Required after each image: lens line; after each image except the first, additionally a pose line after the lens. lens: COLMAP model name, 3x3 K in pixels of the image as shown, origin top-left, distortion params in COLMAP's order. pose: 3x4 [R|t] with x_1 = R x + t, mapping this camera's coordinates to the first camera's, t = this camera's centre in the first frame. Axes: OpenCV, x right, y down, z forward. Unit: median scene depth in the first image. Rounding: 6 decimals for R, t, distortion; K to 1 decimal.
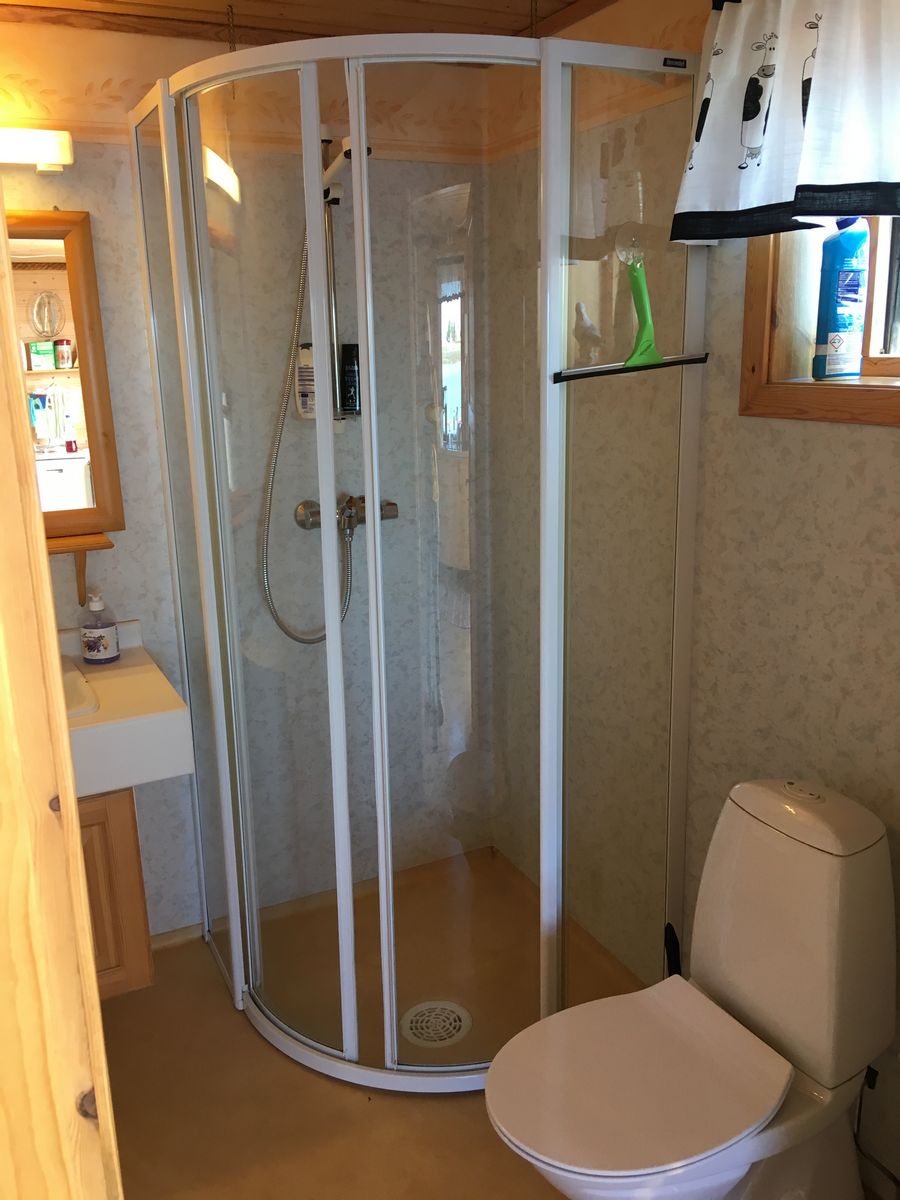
lens RADIAL K [[1020.0, 0, 452.4], [0, 1020.0, 602.2], [0, 0, 1]] dist [0.083067, -0.080985]
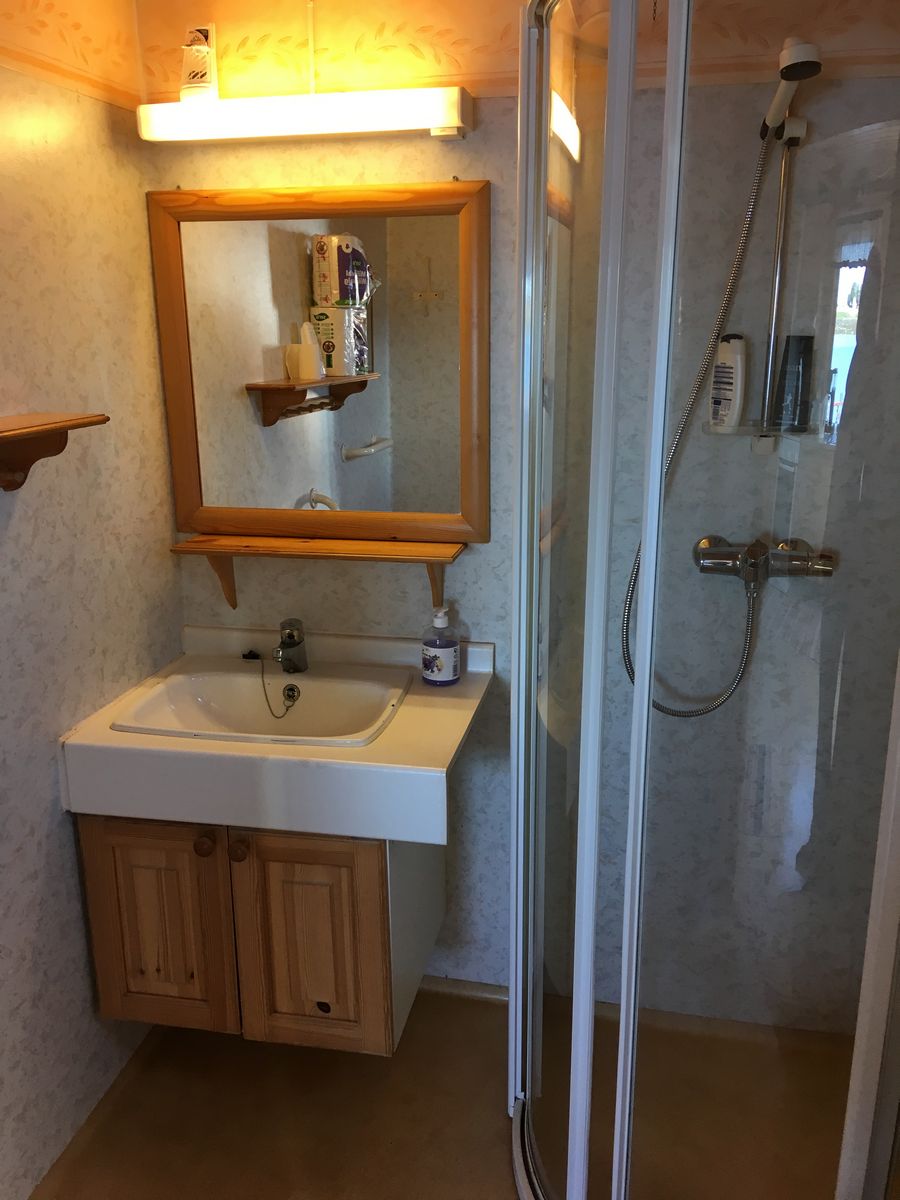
lens RADIAL K [[1020.0, 0, 453.7], [0, 1020.0, 604.7], [0, 0, 1]] dist [0.083067, -0.080985]
pose [[0.790676, 0.184259, -0.583849, 0.188383], [-0.164450, 0.982509, 0.087367, -0.092925], [0.589735, 0.026935, 0.807148, 0.280869]]
